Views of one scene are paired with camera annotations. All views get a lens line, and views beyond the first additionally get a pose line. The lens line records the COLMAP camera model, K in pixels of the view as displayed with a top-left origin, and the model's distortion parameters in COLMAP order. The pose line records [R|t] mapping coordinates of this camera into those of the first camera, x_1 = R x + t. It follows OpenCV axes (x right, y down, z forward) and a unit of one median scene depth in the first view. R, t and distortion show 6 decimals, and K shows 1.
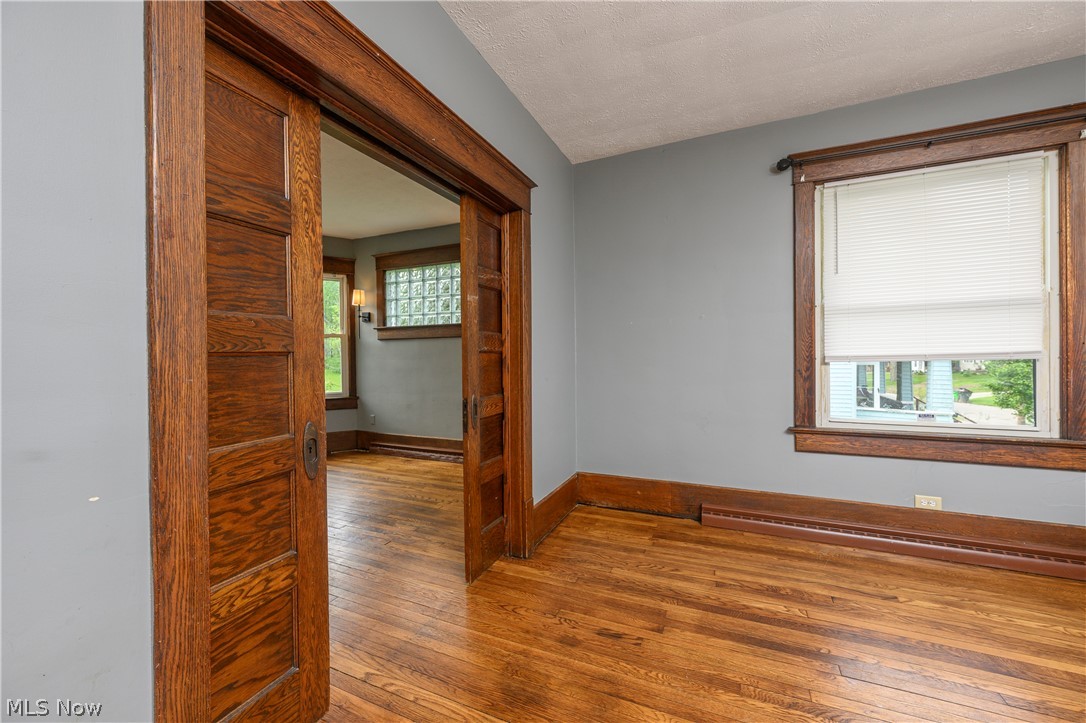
lens RADIAL K [[428.4, 0, 536.9], [0, 428.4, 353.6], [0, 0, 1]] dist [-0.000743, -0.000144]
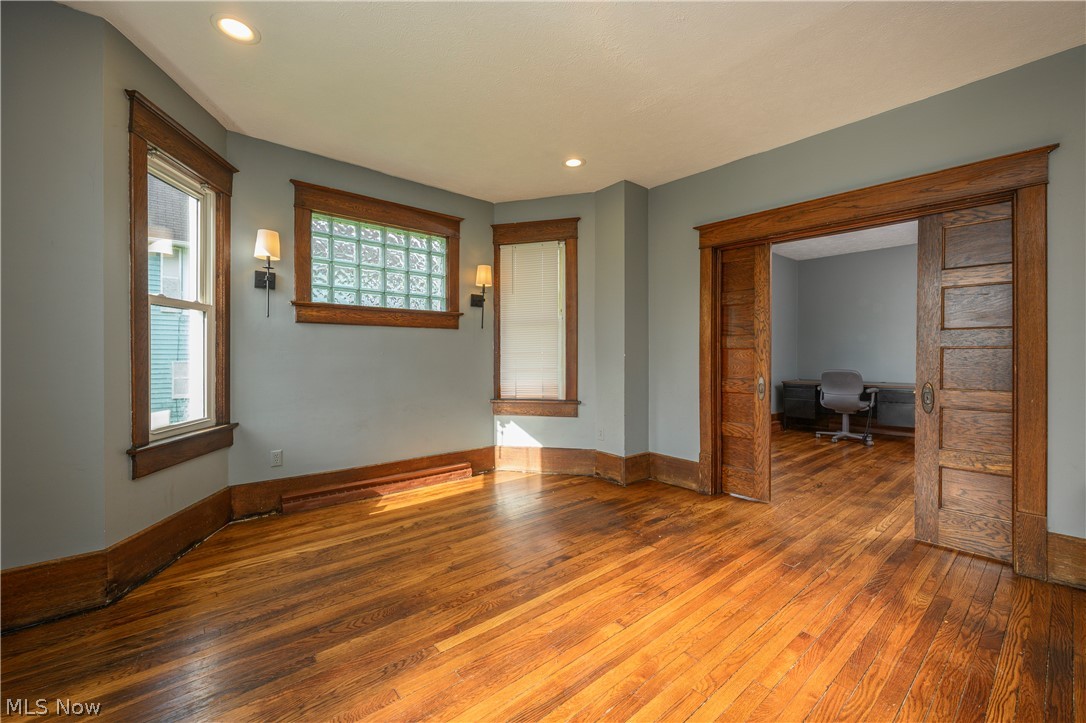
lens RADIAL K [[428.4, 0, 536.9], [0, 428.4, 353.6], [0, 0, 1]] dist [-0.000743, -0.000144]
pose [[0.439060, 0.011135, 0.898389, -1.485368], [-0.008287, 0.999931, -0.008343, 0.028462], [-0.898419, -0.003782, 0.439122, 0.850915]]
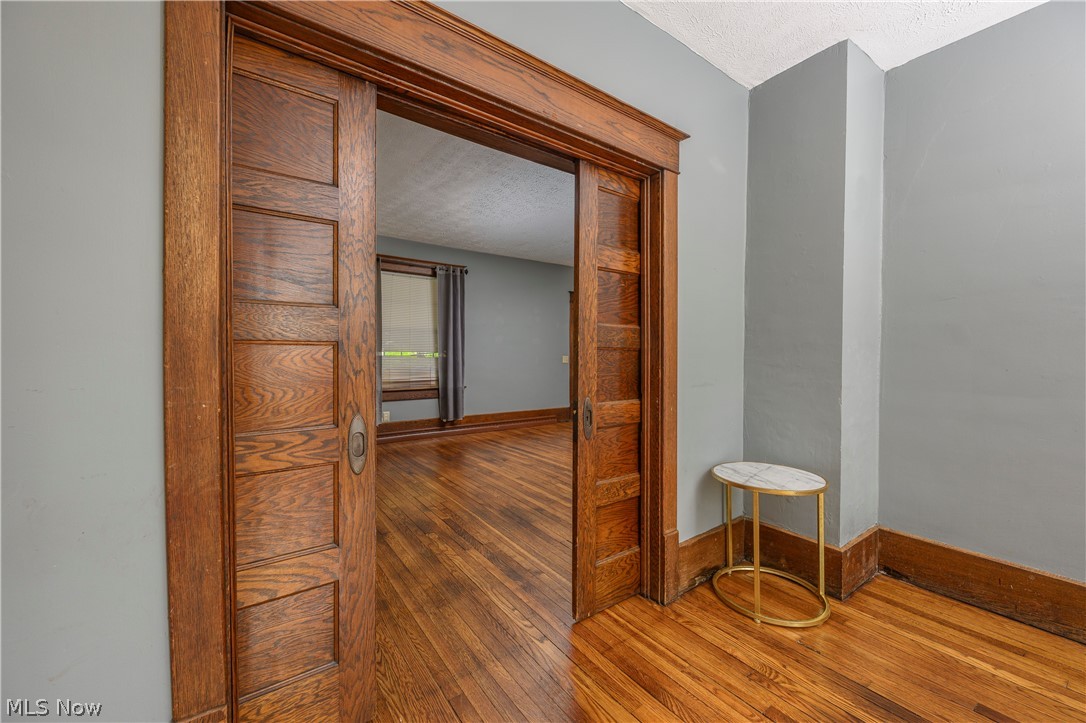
lens RADIAL K [[440.2, 0, 528.2], [0, 440.2, 357.5], [0, 0, 1]] dist [-0.001162, -0.000362]
pose [[-0.859140, 0.001952, 0.511736, -0.539256], [0.003517, 0.999992, 0.002090, 0.014273], [-0.511728, 0.003596, -0.859140, 1.132854]]
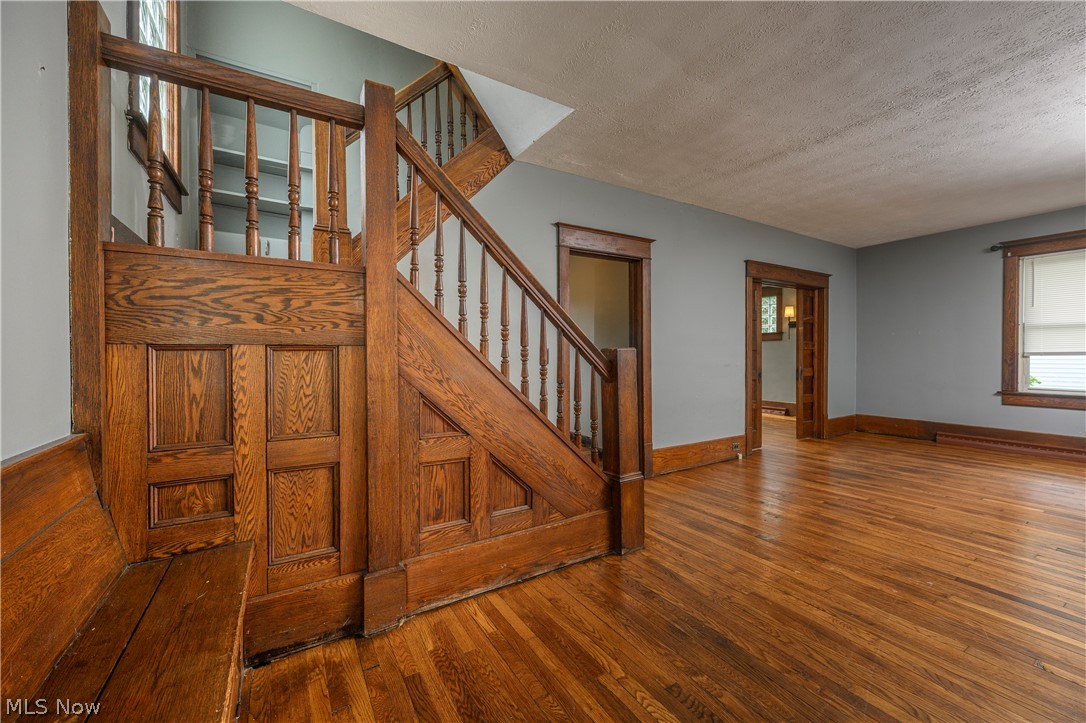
lens RADIAL K [[427.6, 0, 540.8], [0, 427.6, 358.0], [0, 0, 1]] dist [-0.000742, -0.000178]
pose [[0.829076, 0.013534, -0.558972, -0.008590], [-0.003209, 0.999806, 0.019447, 0.001098], [0.559127, -0.014329, 0.828958, -1.607817]]
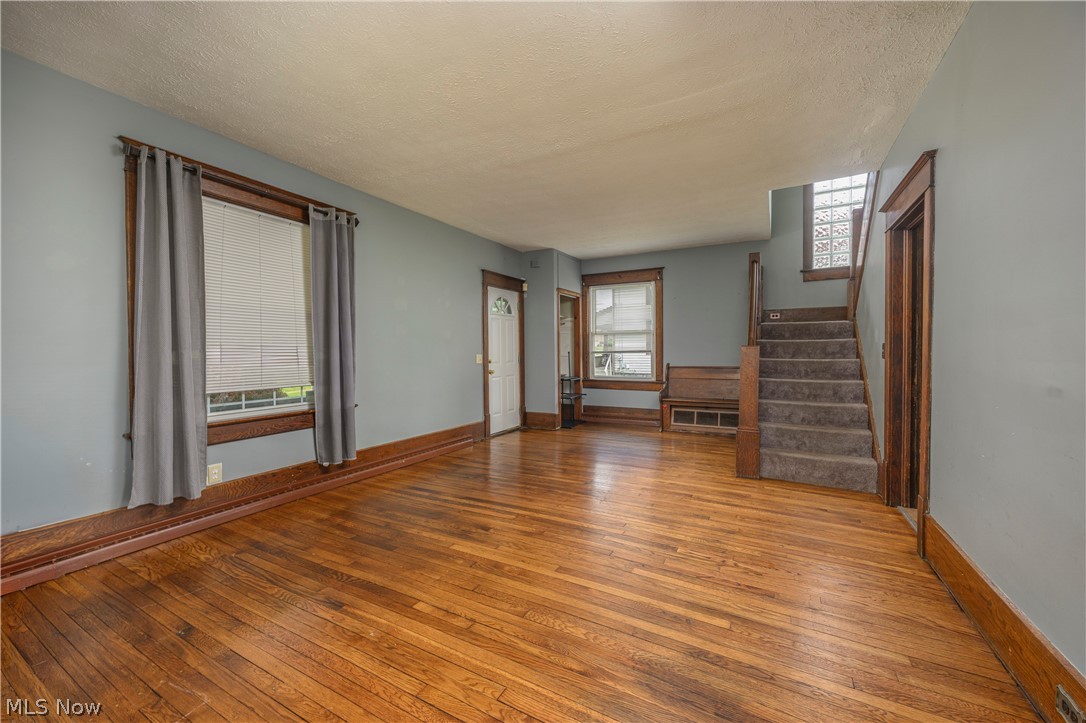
lens RADIAL K [[437.9, 0, 536.7], [0, 437.9, 356.3], [0, 0, 1]] dist [-0.003216, -0.000221]
pose [[-0.996785, 0.015486, 0.078616, 0.196234], [0.016138, 0.999840, 0.007662, 0.008353], [-0.078485, 0.008906, -0.996876, 0.722561]]
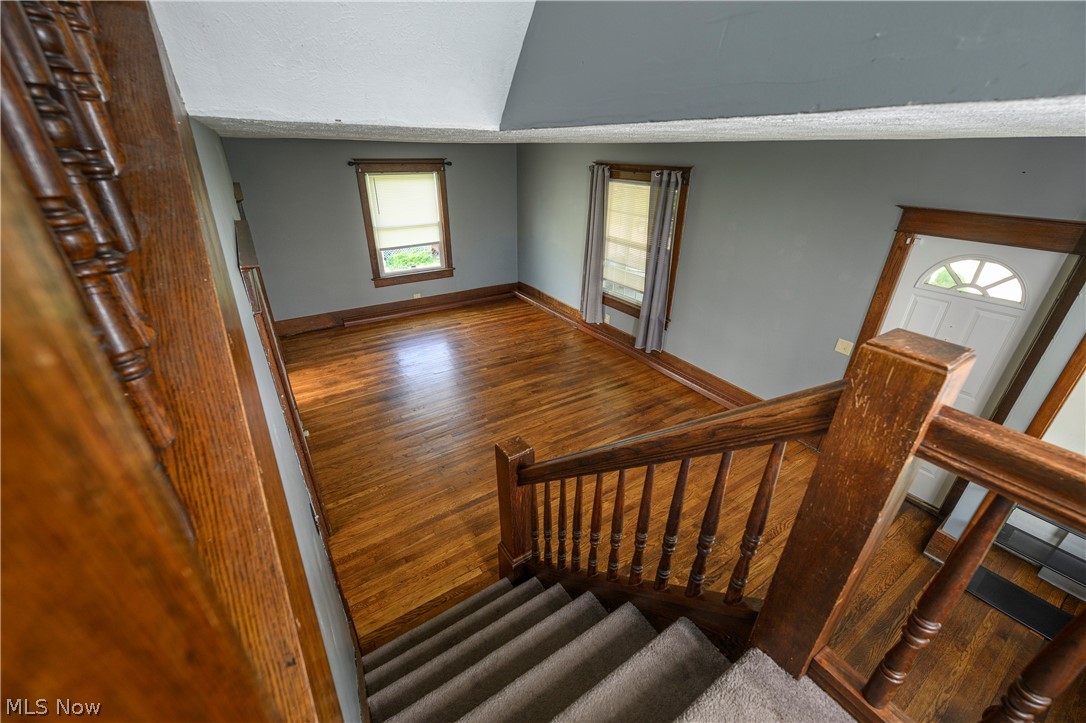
lens RADIAL K [[428.4, 0, 536.9], [0, 428.4, 353.6], [0, 0, 1]] dist [-0.000743, -0.000144]
pose [[0.556400, -0.352242, 0.752558, -0.886918], [-0.006115, 0.903939, 0.427618, -0.500381], [-0.830892, -0.242529, 0.500798, -1.127463]]
